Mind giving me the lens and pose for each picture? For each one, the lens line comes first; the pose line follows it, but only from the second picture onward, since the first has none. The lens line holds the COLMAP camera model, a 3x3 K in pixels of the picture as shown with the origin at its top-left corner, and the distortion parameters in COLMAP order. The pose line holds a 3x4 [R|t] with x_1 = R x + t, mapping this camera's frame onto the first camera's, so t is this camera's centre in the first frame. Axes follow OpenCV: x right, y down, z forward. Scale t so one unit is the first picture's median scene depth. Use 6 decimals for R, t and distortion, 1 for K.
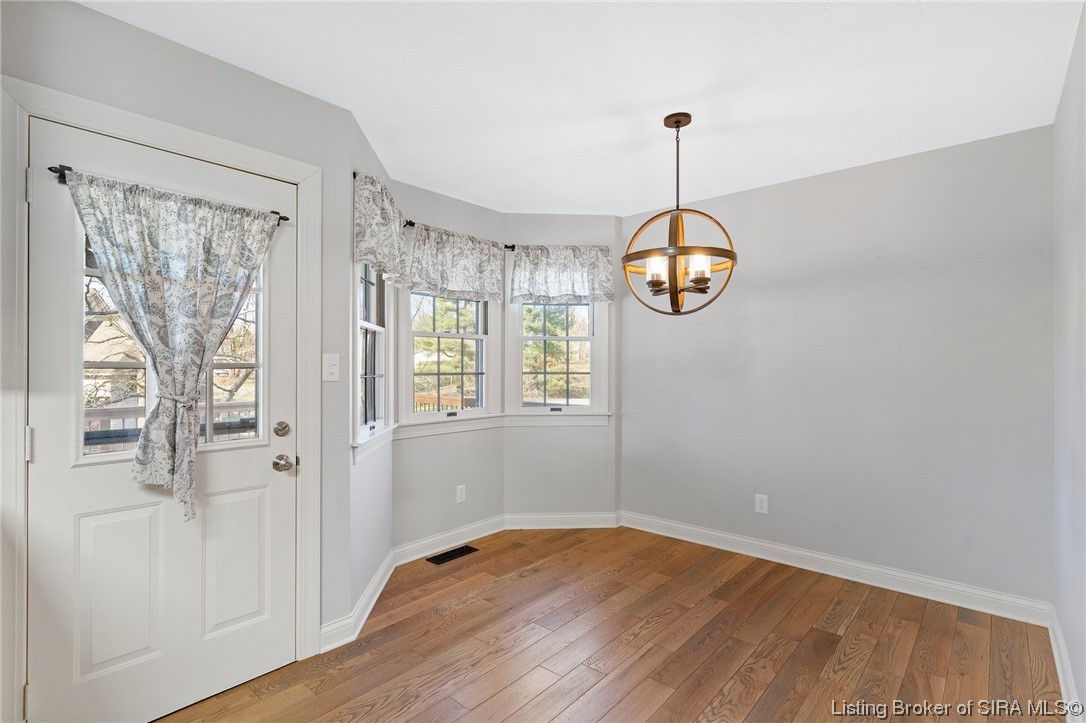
lens RADIAL K [[526.9, 0, 540.0], [0, 526.9, 365.8], [0, 0, 1]] dist [0.004299, -0.003099]
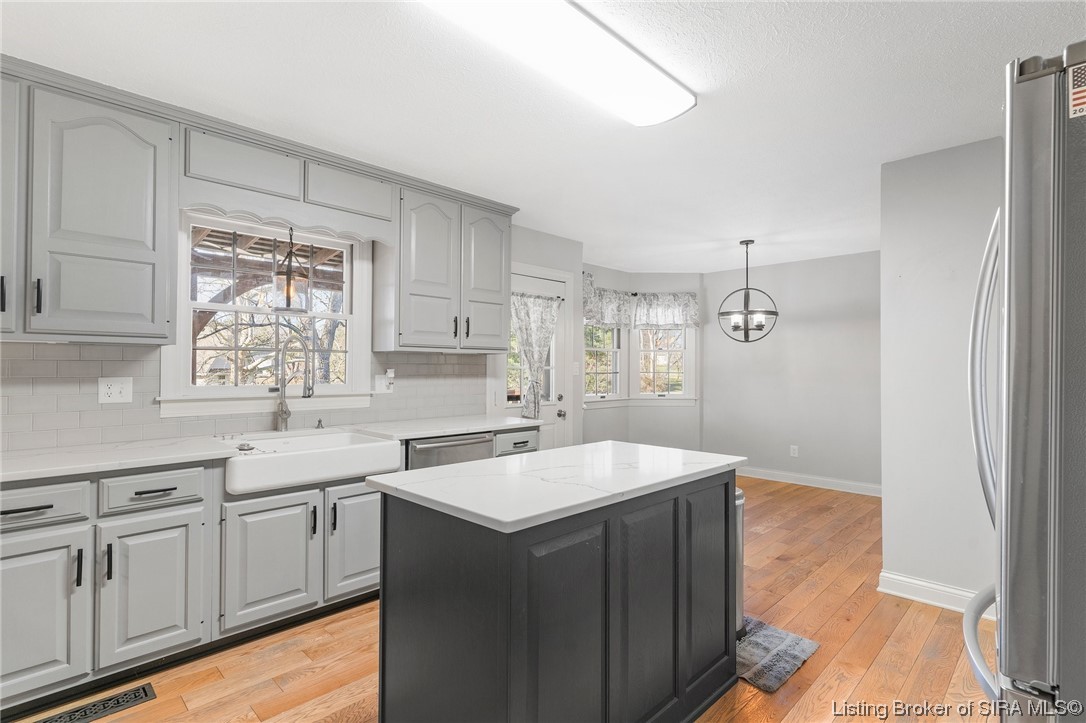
lens RADIAL K [[526.9, 0, 544.6], [0, 526.9, 361.3], [0, 0, 1]] dist [0.004299, -0.003099]
pose [[0.998100, 0.001966, -0.061585, -0.242653], [-0.002694, 0.999927, -0.011737, -0.001192], [0.061558, 0.011880, 0.998033, -0.654805]]
